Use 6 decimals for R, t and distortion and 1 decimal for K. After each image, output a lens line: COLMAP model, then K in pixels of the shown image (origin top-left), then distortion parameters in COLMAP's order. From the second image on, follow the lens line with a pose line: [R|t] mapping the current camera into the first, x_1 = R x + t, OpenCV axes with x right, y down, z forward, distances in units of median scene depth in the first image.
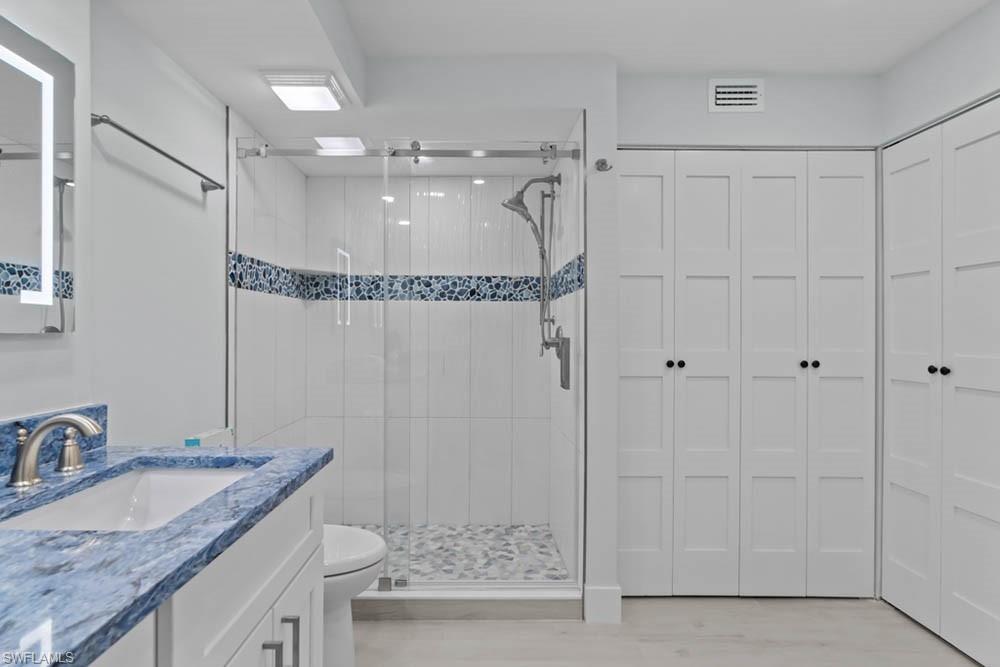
lens RADIAL K [[504.0, 0, 497.9], [0, 504.0, 334.1], [0, 0, 1]] dist [-0.017533, 0.006205]
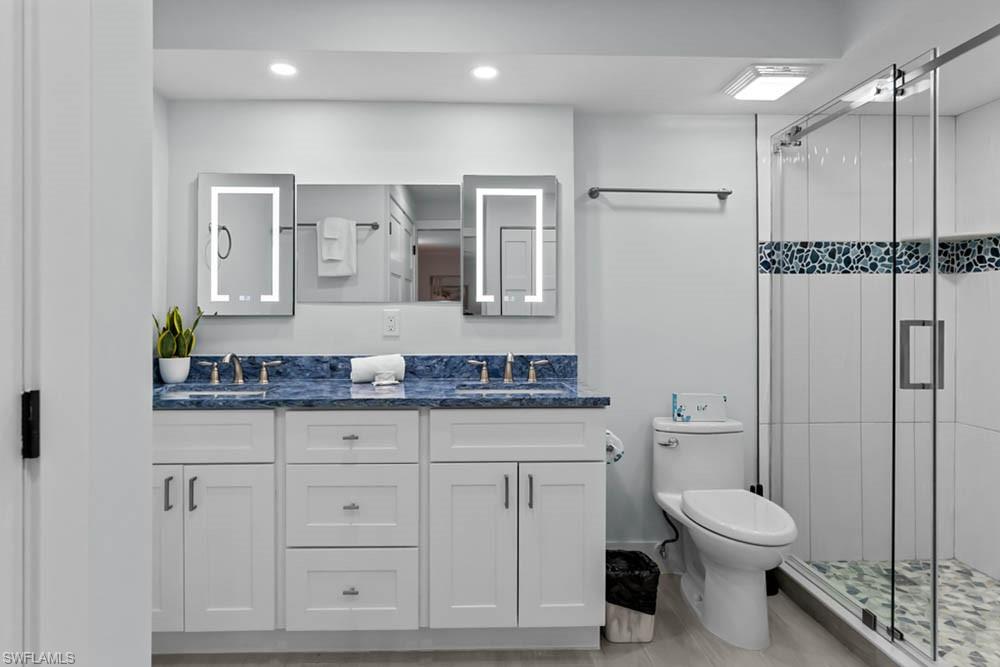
lens RADIAL K [[567.5, 0, 497.8], [0, 567.5, 324.1], [0, 0, 1]] dist [0.006607, -0.001150]
pose [[0.034381, 0.005738, -0.999392, 0.581172], [-0.001861, 0.999982, 0.005678, 0.009053], [0.999407, 0.001664, 0.034391, 0.301801]]
